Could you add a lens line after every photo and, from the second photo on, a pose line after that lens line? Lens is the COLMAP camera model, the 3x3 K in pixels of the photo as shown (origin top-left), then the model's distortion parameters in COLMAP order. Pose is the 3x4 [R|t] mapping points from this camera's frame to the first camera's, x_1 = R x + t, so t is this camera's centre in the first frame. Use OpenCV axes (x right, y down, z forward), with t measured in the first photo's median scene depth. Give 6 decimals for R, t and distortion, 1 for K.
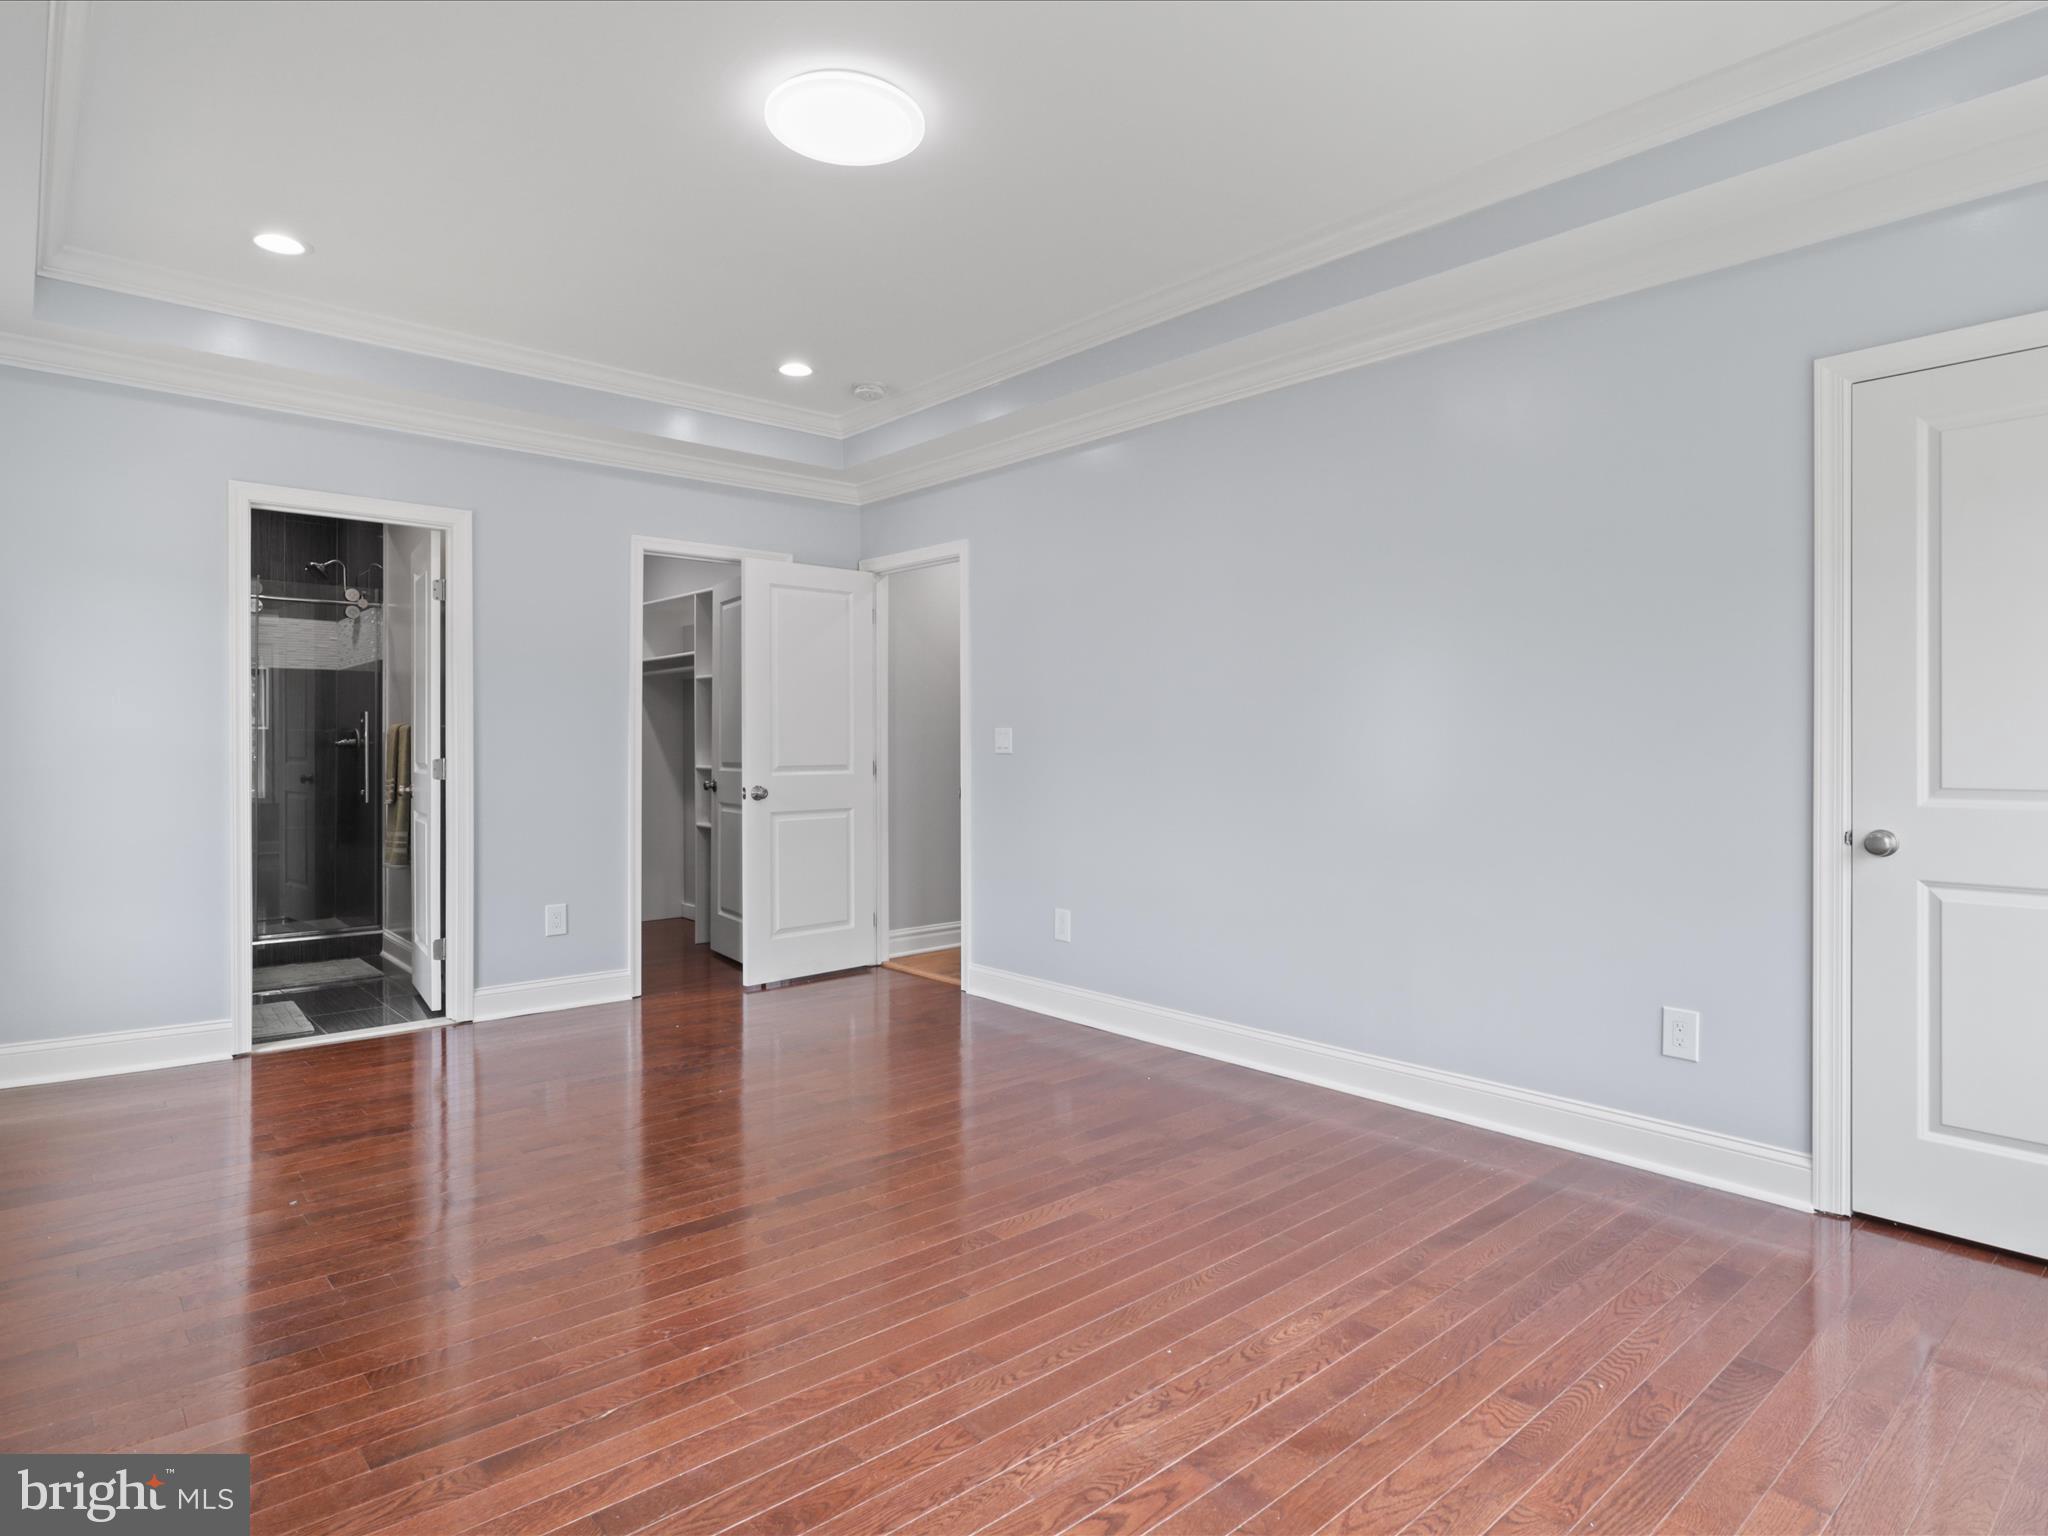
lens RADIAL K [[1151.4, 0, 1023.6], [0, 1151.4, 747.5], [0, 0, 1]] dist [-0.030486, 0.019346]
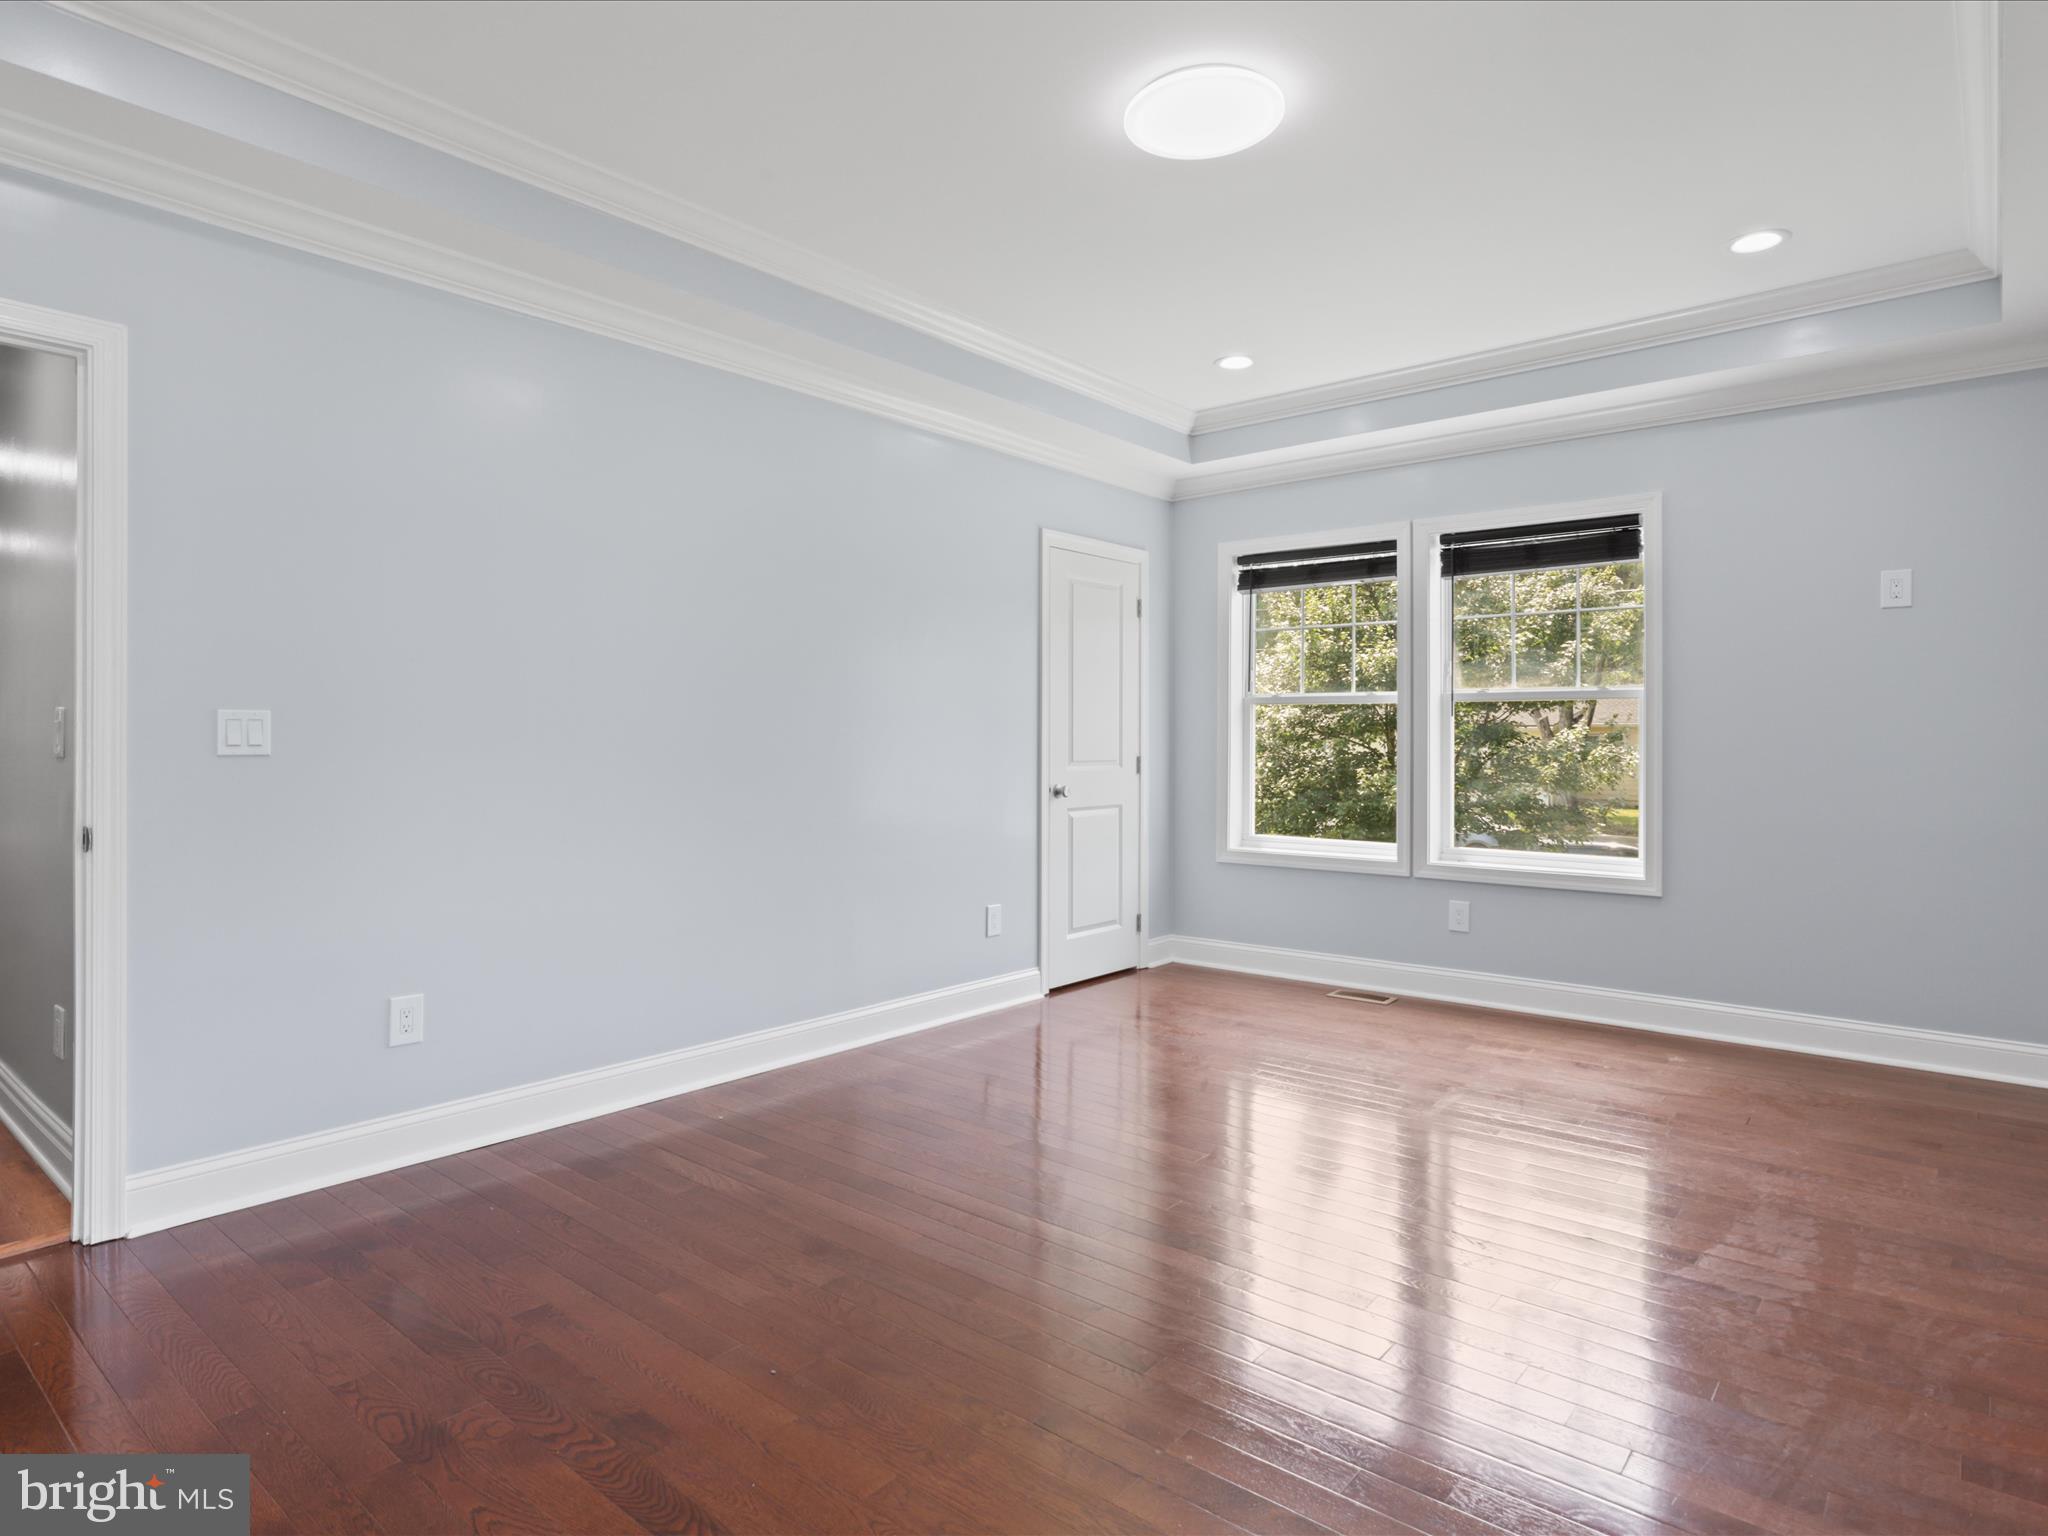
lens RADIAL K [[1151.4, 0, 1023.6], [0, 1151.4, 747.5], [0, 0, 1]] dist [-0.030486, 0.019346]
pose [[-0.145781, -0.006325, 0.989297, -1.028100], [0.001320, 0.999977, 0.006587, -0.002420], [-0.989316, 0.002266, -0.145770, 1.196190]]
